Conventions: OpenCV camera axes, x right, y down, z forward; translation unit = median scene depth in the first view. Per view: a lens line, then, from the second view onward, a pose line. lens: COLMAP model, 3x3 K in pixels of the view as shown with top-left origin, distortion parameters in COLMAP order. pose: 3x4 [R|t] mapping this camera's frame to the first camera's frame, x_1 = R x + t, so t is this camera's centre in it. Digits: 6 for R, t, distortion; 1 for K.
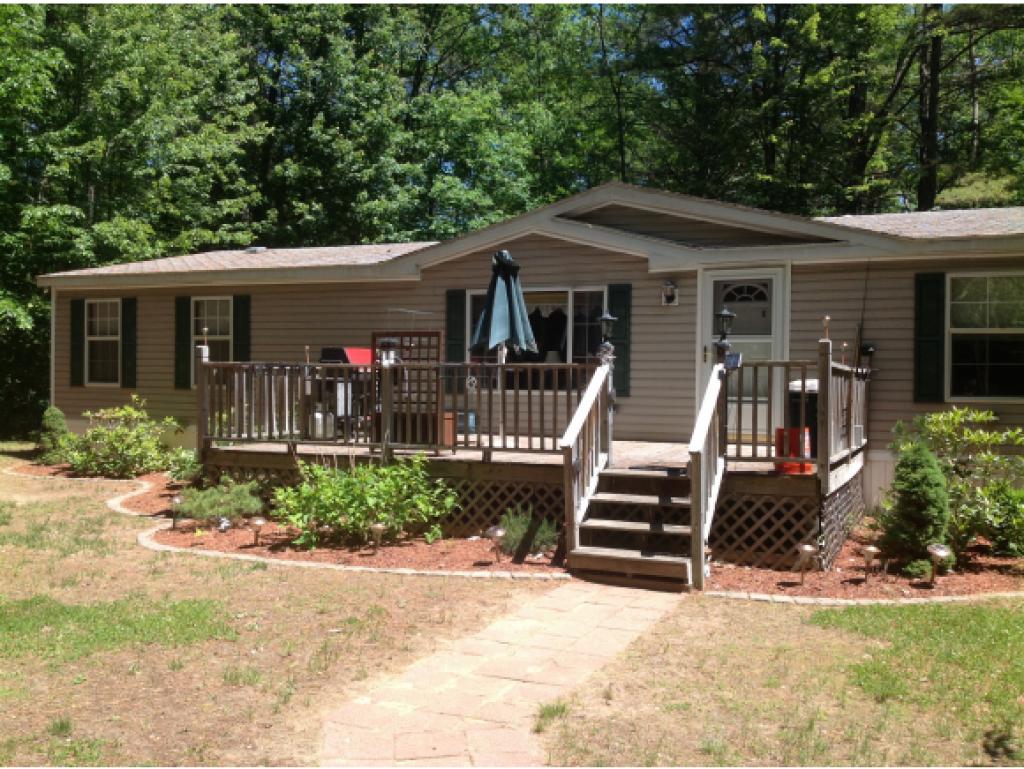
lens RADIAL K [[1056.8, 0, 512.0], [0, 1056.8, 384.5], [0, 0, 1]] dist [0.119149, -0.566565]
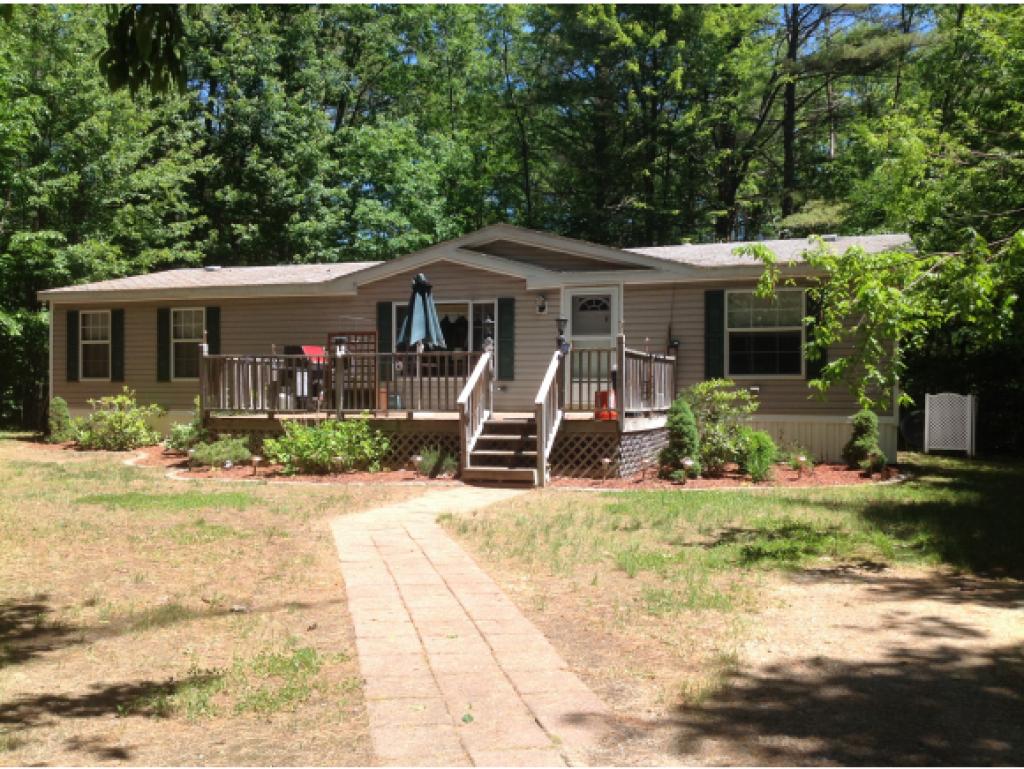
lens RADIAL K [[1056.8, 0, 512.0], [0, 1056.8, 384.5], [0, 0, 1]] dist [0.119149, -0.566565]
pose [[0.996931, -0.009543, 0.077704, 0.002502], [0.010138, 0.999922, -0.007265, 0.021867], [-0.077629, 0.008030, 0.996950, -0.294377]]
